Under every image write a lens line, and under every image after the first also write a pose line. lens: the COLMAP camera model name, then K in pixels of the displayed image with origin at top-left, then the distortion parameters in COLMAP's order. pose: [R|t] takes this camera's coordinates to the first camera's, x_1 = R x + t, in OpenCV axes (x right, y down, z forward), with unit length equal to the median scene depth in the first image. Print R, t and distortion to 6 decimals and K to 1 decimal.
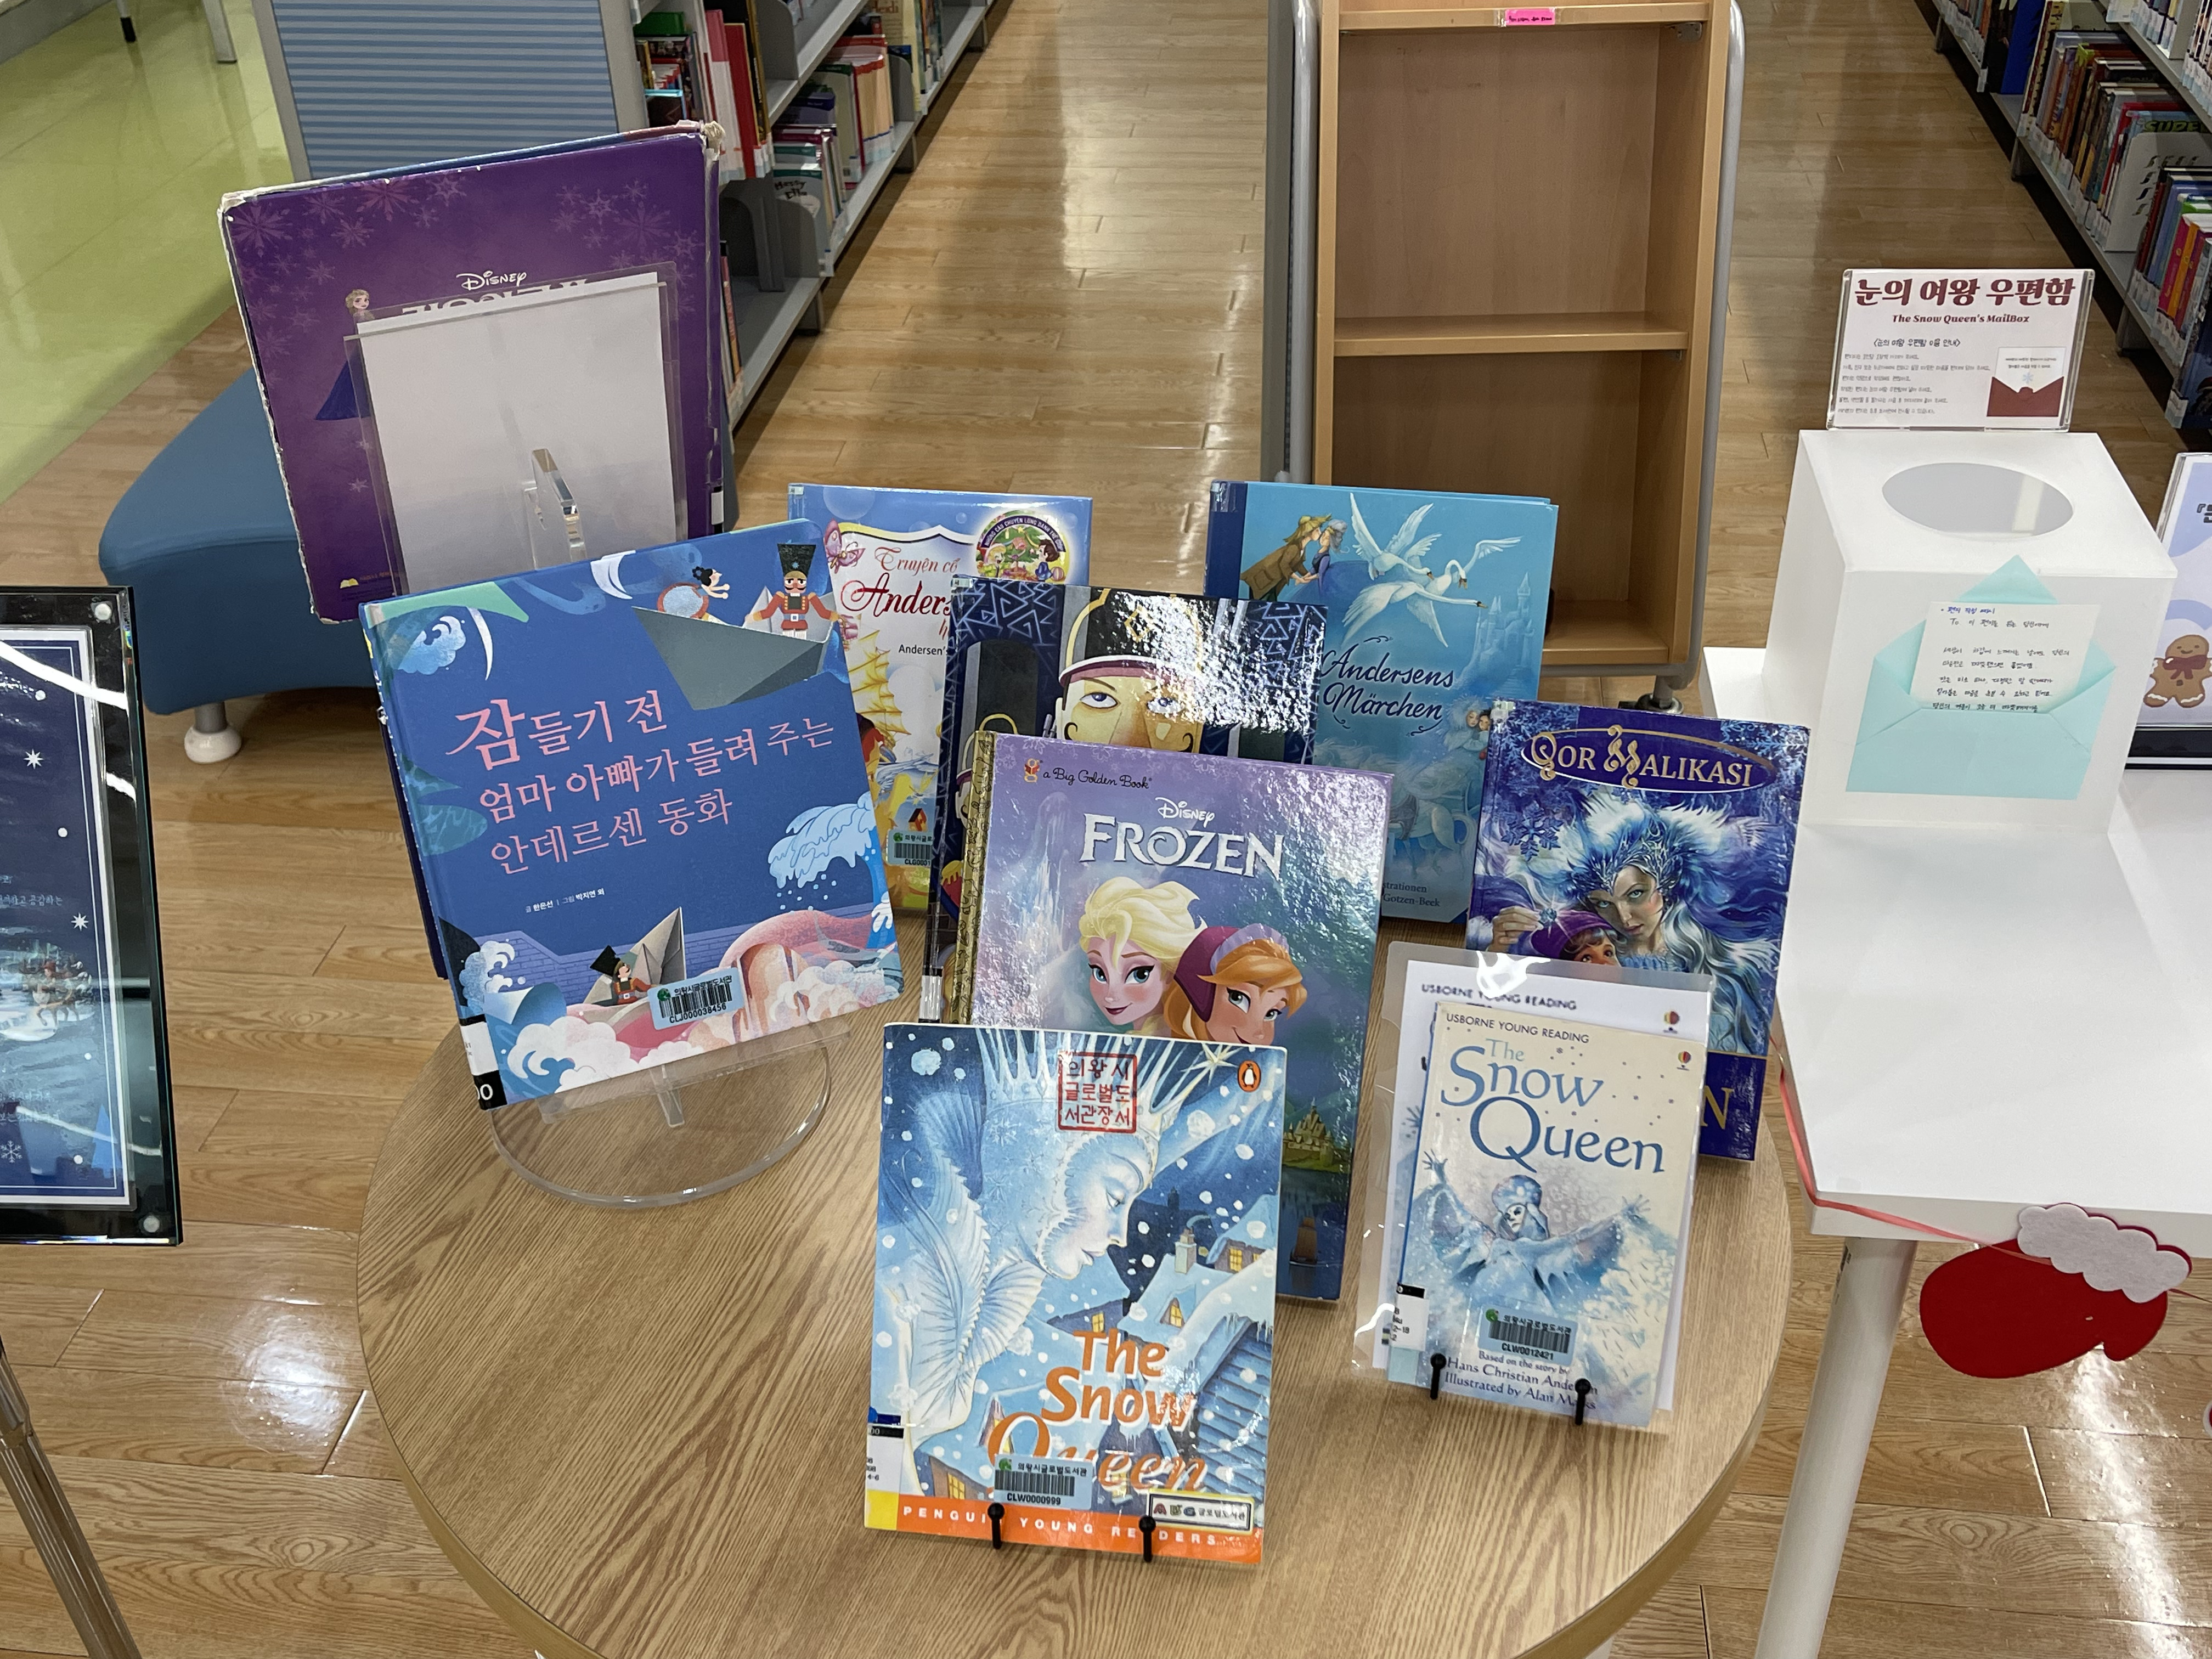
lens RADIAL K [[2278.1, 0, 1097.1], [0, 2278.1, 824.7], [0, 0, 1]] dist [0.043220, 0.000000]
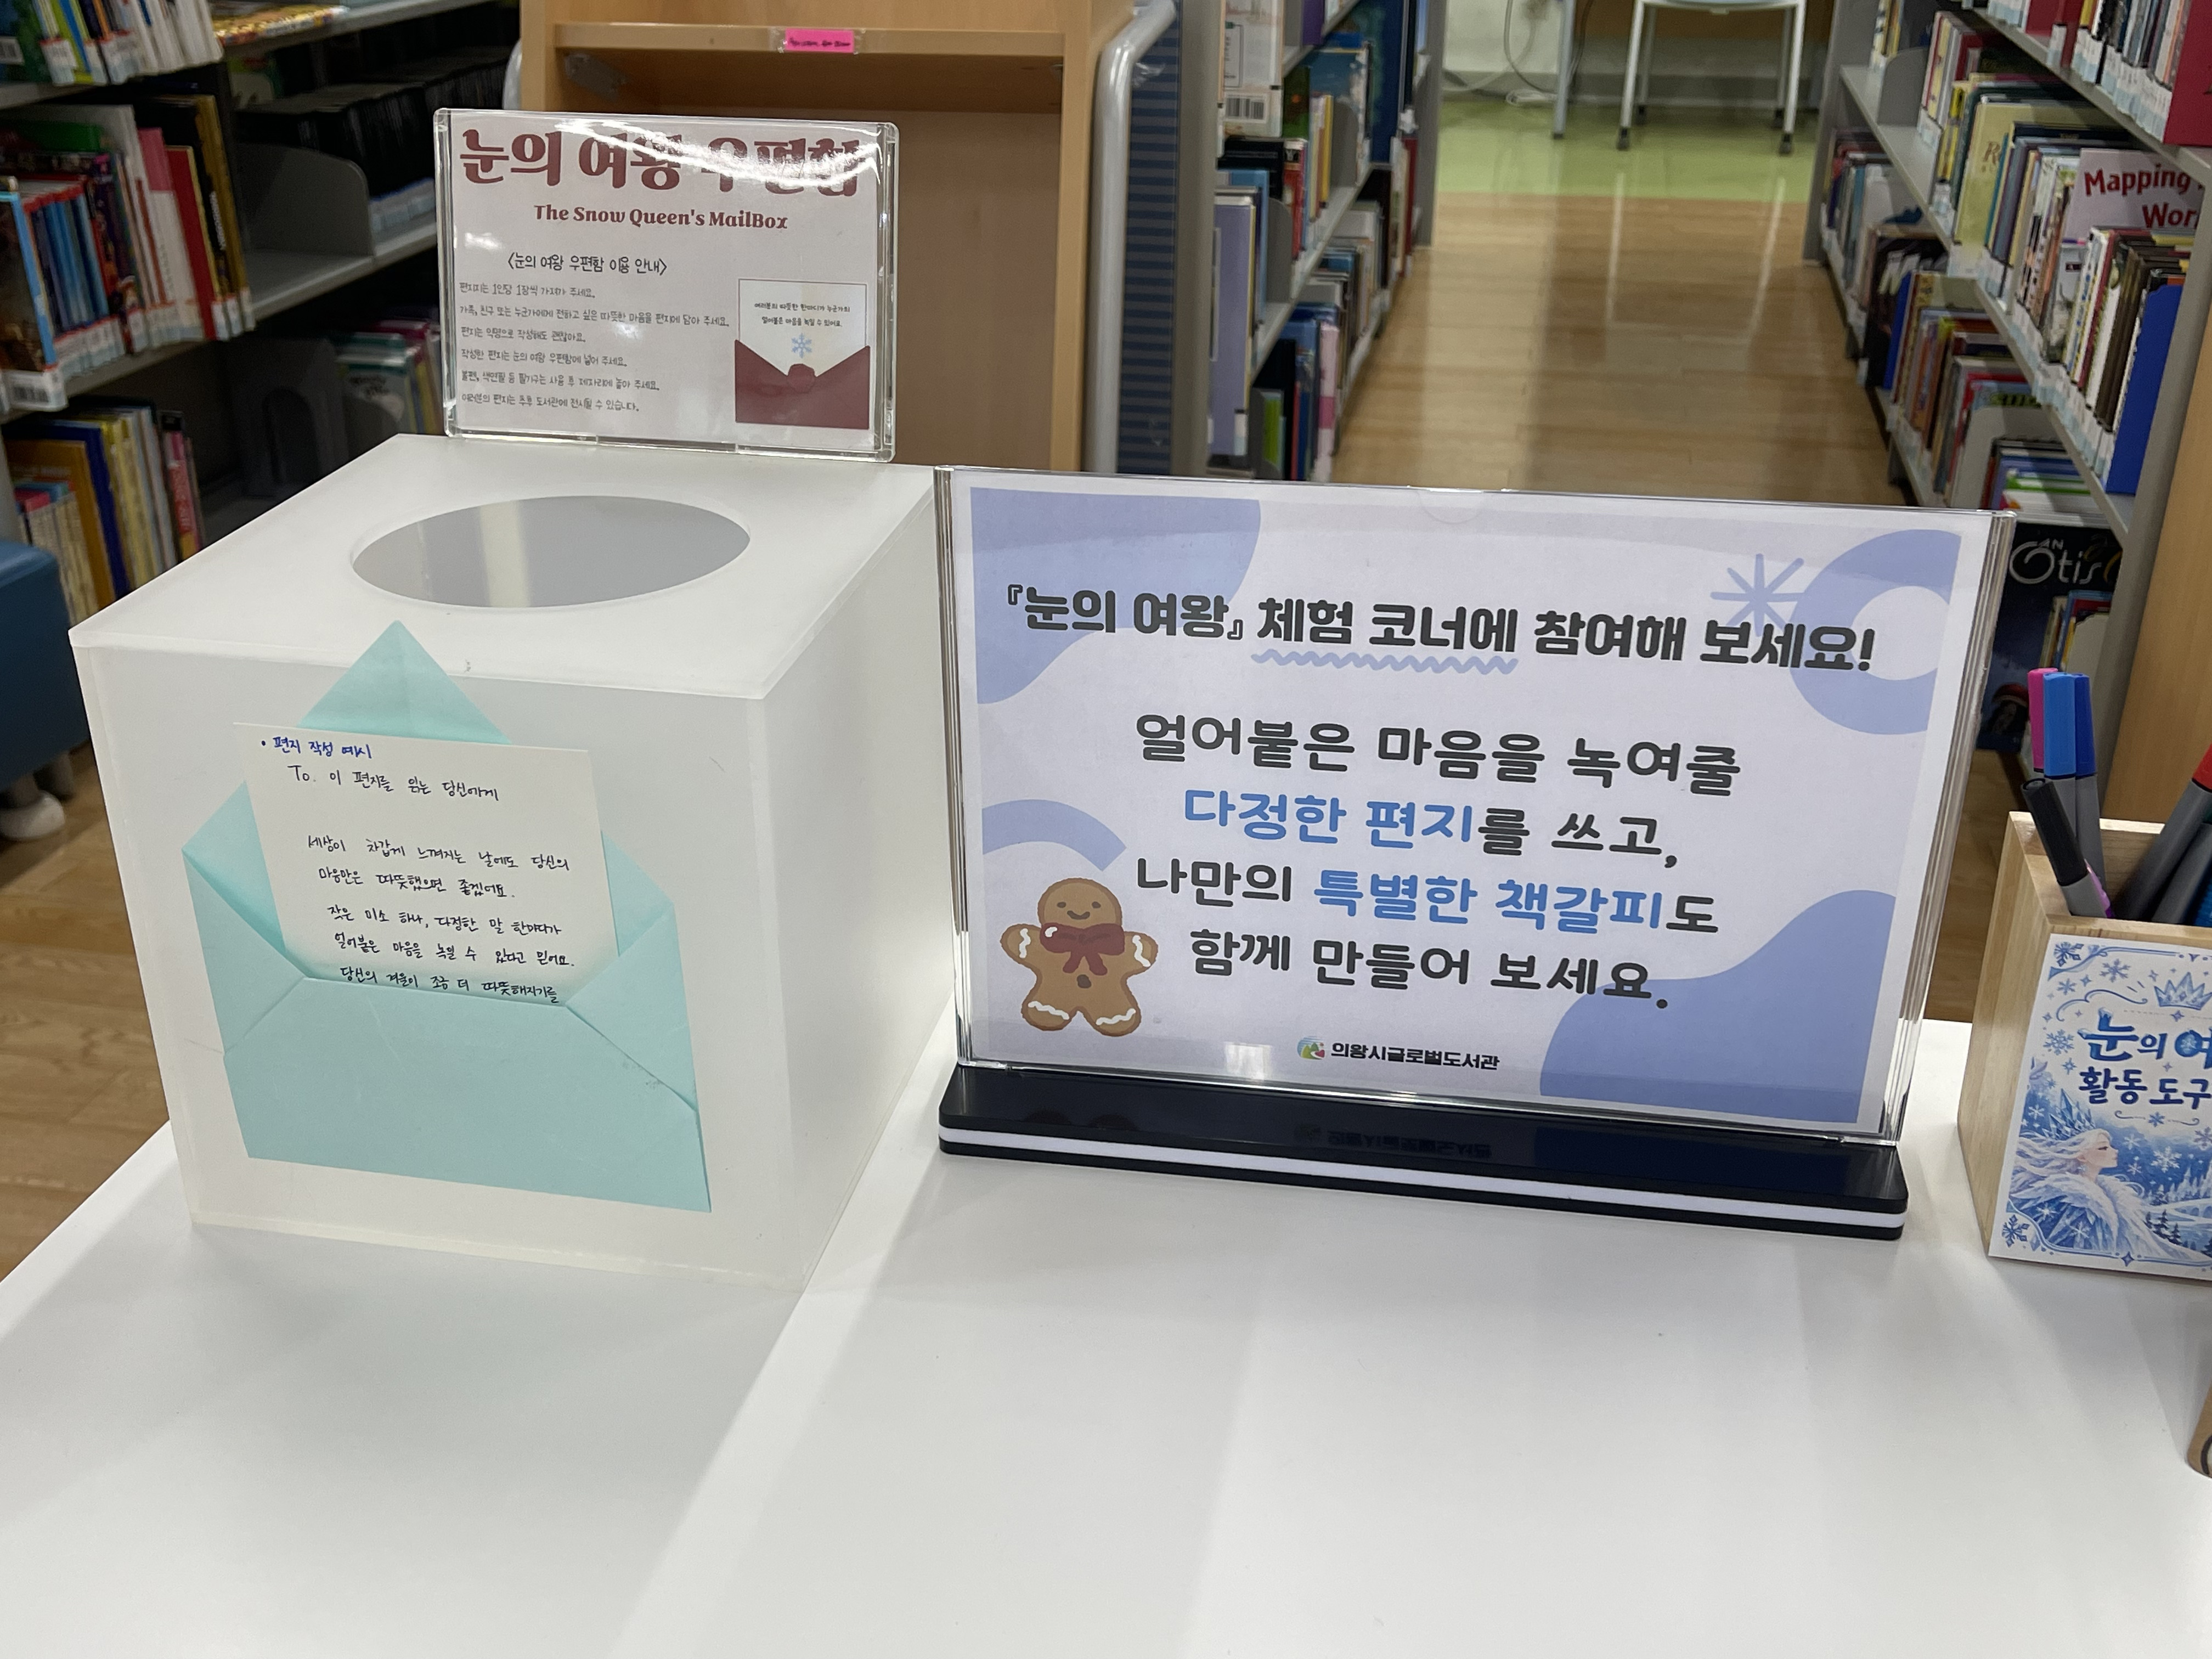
lens RADIAL K [[2278.1, 0, 1088.3], [0, 2278.1, 821.4], [0, 0, 1]] dist [0.043220, 0.000000]
pose [[0.995551, 0.066242, -0.067009, 0.620107], [-0.076004, 0.984899, -0.155558, -0.026238], [0.055693, 0.159959, 0.985551, 0.653791]]
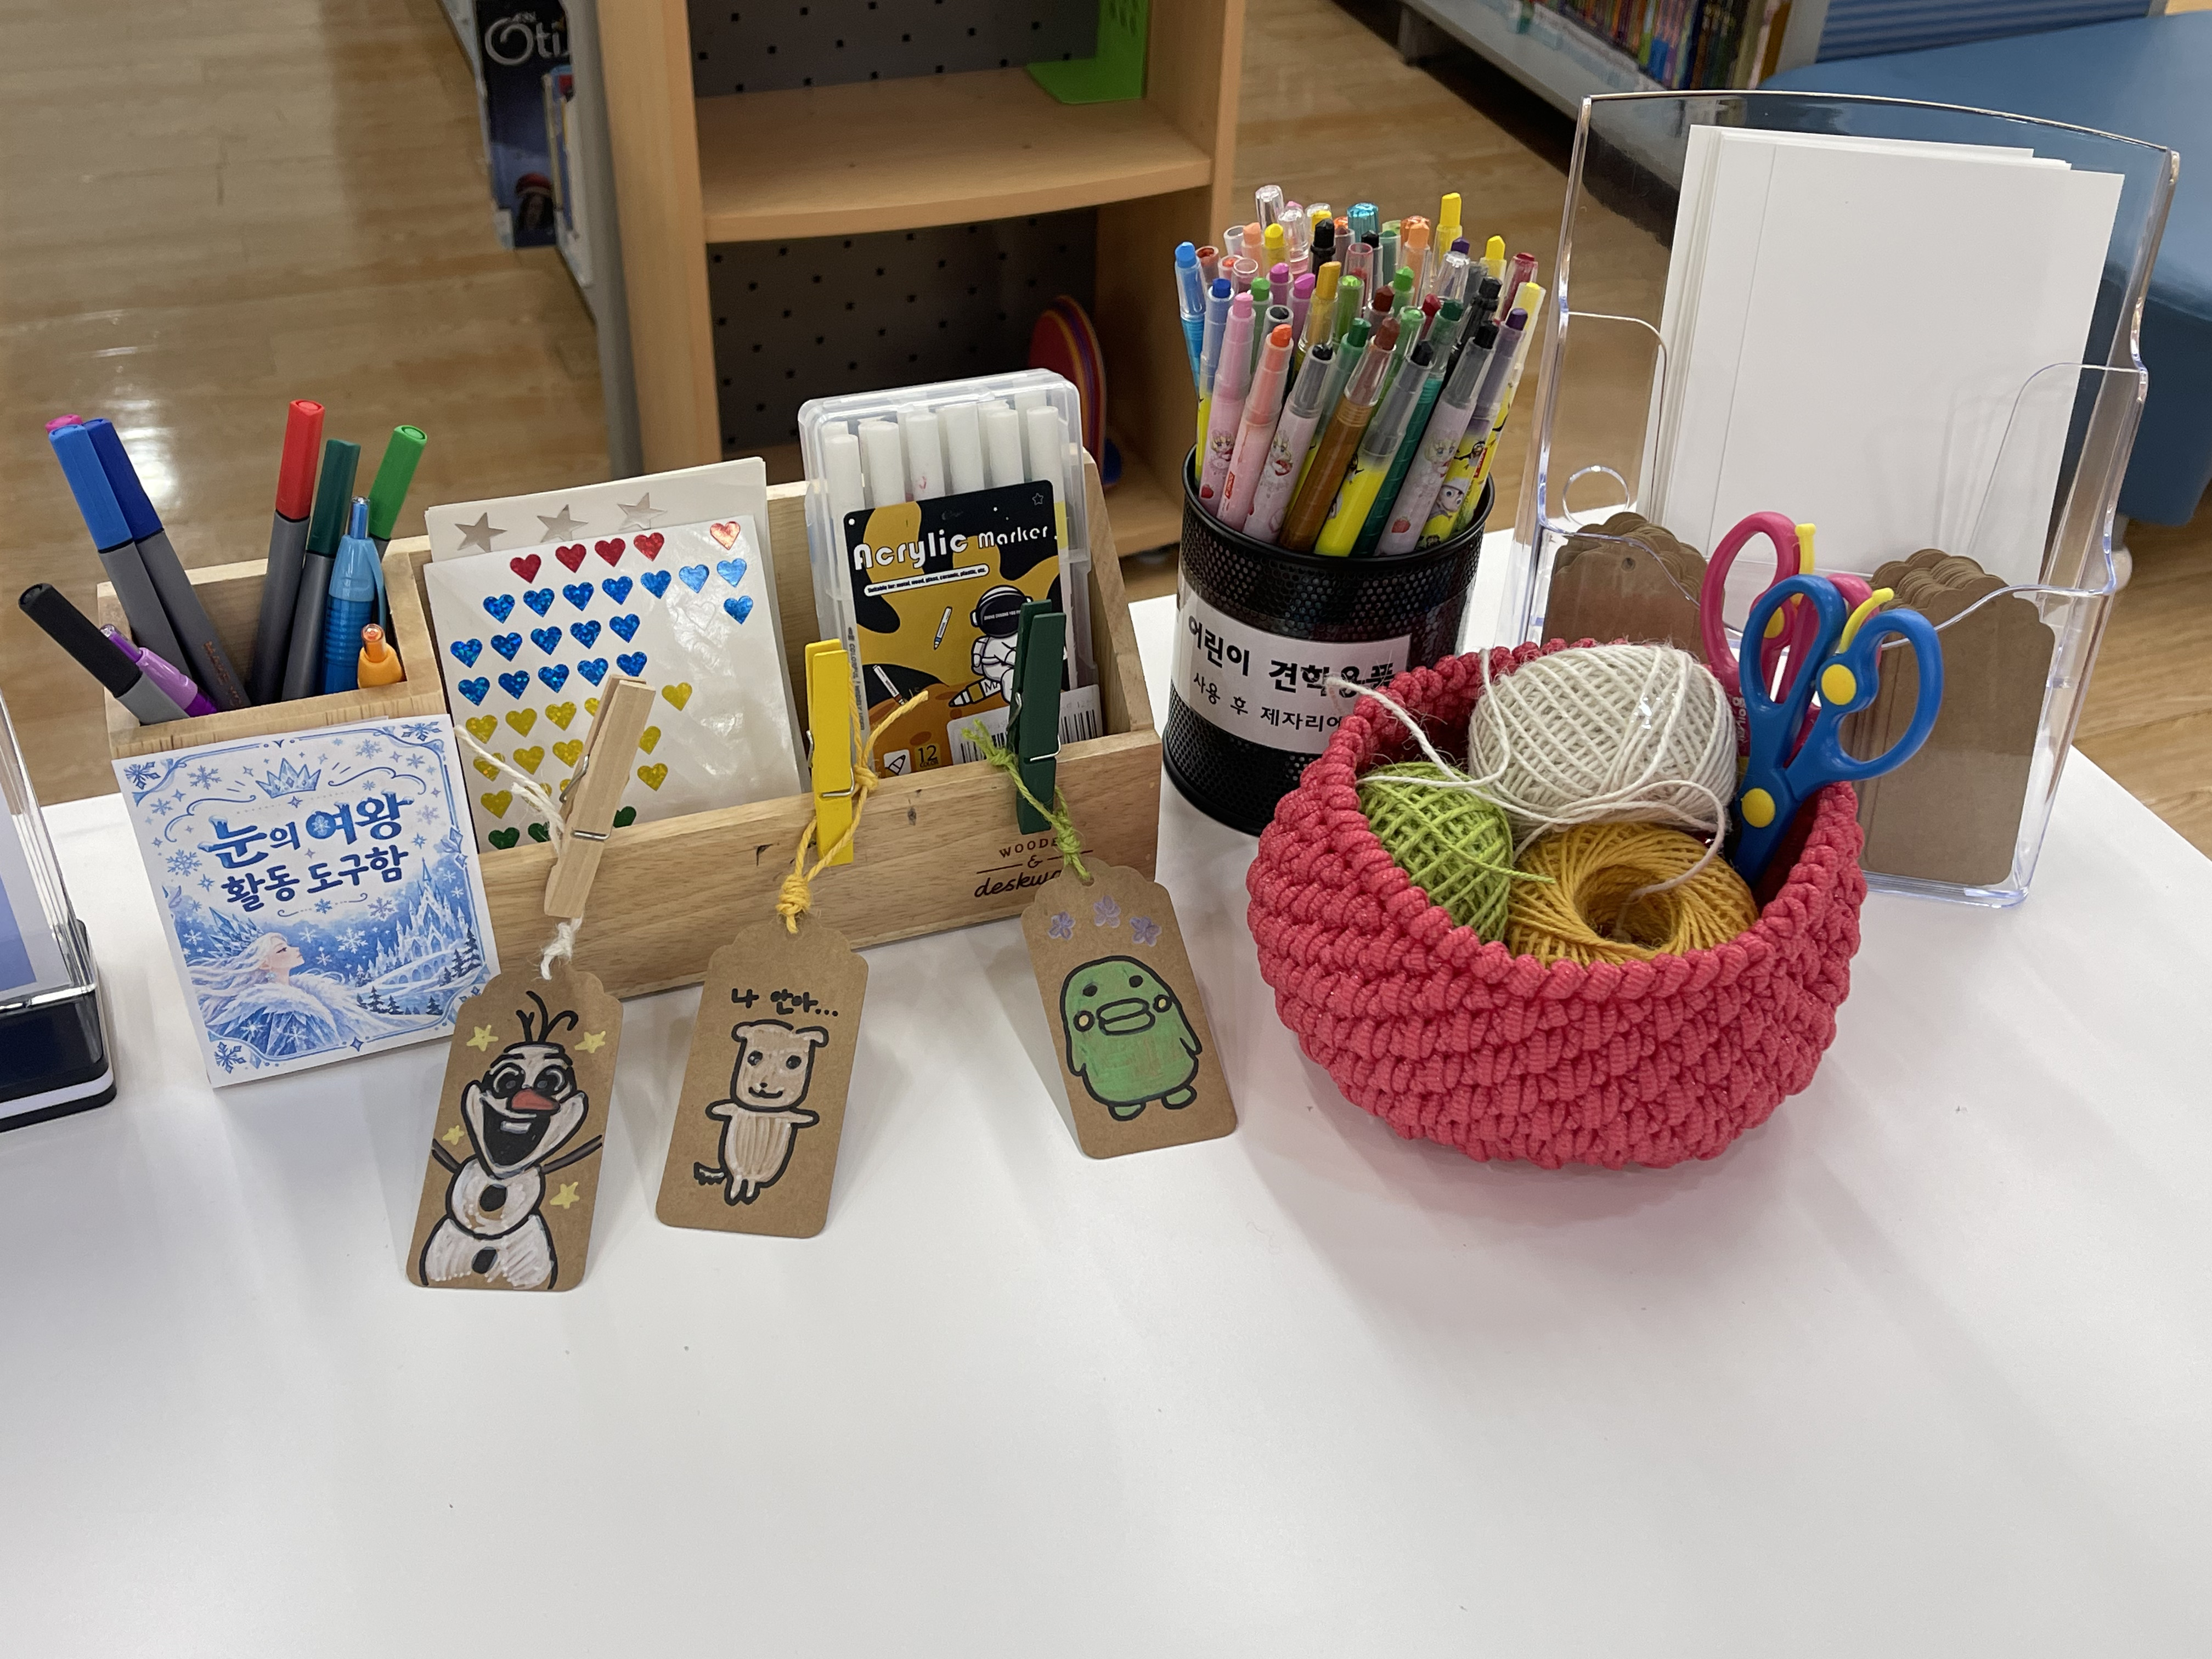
lens RADIAL K [[2278.1, 0, 1142.7], [0, 2278.1, 820.6], [0, 0, 1]] dist [0.043220, 0.000000]
pose [[0.874336, -0.238560, 0.422641, 0.784062], [0.211837, 0.971106, 0.109903, -0.092412], [-0.436648, -0.006561, 0.899609, 0.699556]]
